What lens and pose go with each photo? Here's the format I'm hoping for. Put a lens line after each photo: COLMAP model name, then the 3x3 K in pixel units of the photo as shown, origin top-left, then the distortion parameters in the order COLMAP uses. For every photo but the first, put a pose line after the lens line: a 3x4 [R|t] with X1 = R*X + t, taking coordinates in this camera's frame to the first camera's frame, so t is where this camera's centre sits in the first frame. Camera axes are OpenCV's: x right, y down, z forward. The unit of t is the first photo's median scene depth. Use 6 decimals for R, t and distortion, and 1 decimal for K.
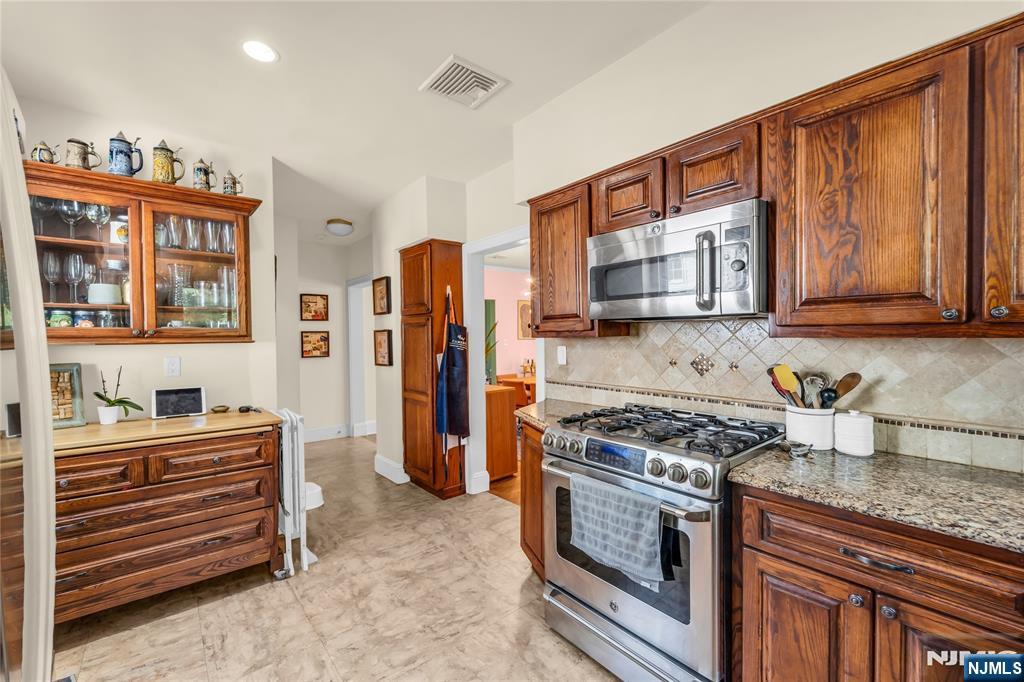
lens RADIAL K [[419.7, 0, 509.0], [0, 419.7, 345.9], [0, 0, 1]] dist [0.000647, -0.000305]
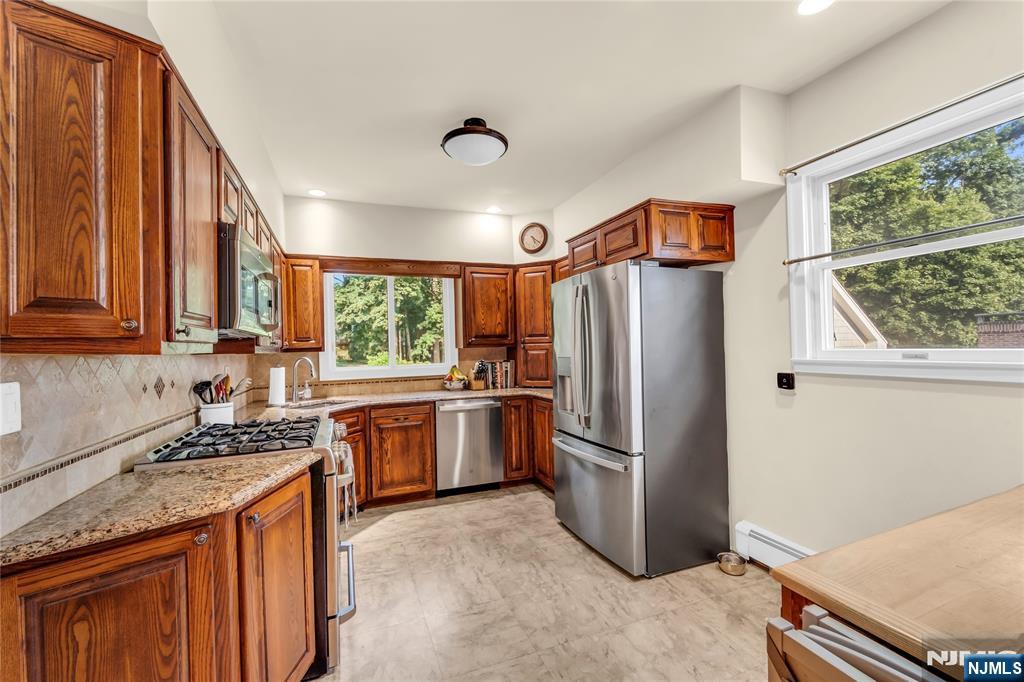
lens RADIAL K [[419.7, 0, 502.6], [0, 419.7, 339.8], [0, 0, 1]] dist [0.000647, -0.000305]
pose [[-0.951334, 0.037508, 0.305872, -0.463259], [0.040445, 0.999176, 0.003269, -0.025062], [-0.305497, 0.015481, -0.952067, 1.460617]]
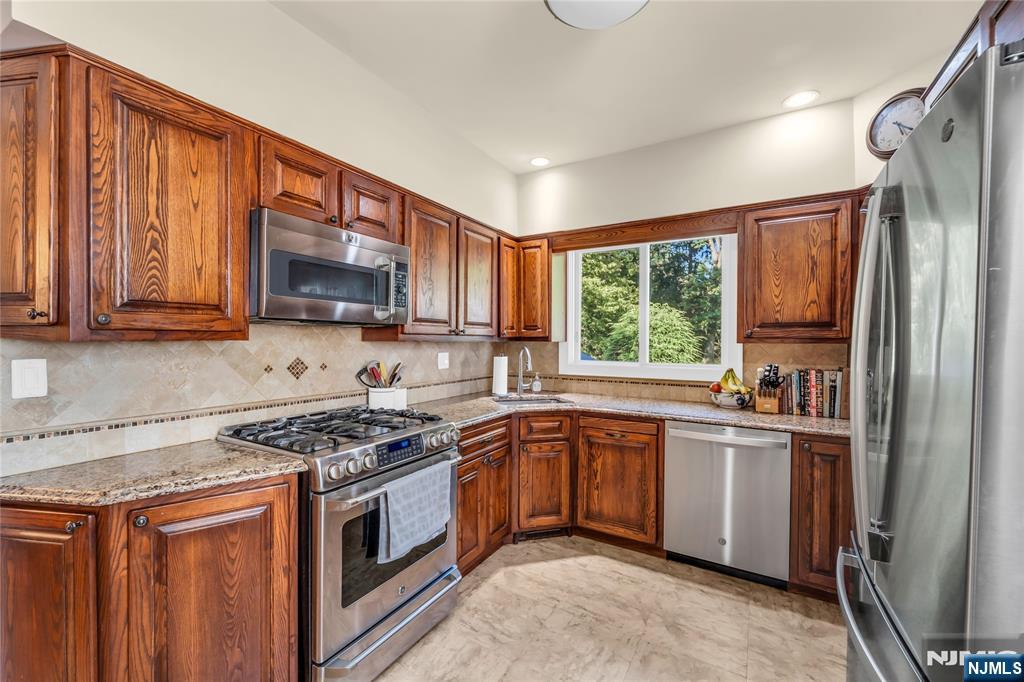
lens RADIAL K [[419.7, 0, 507.0], [0, 419.7, 341.9], [0, 0, 1]] dist [0.000647, -0.000305]
pose [[-0.339125, 0.001109, 0.940741, -0.606959], [0.019495, 0.999793, 0.005848, -0.012986], [-0.940539, 0.020323, -0.339076, 0.778179]]
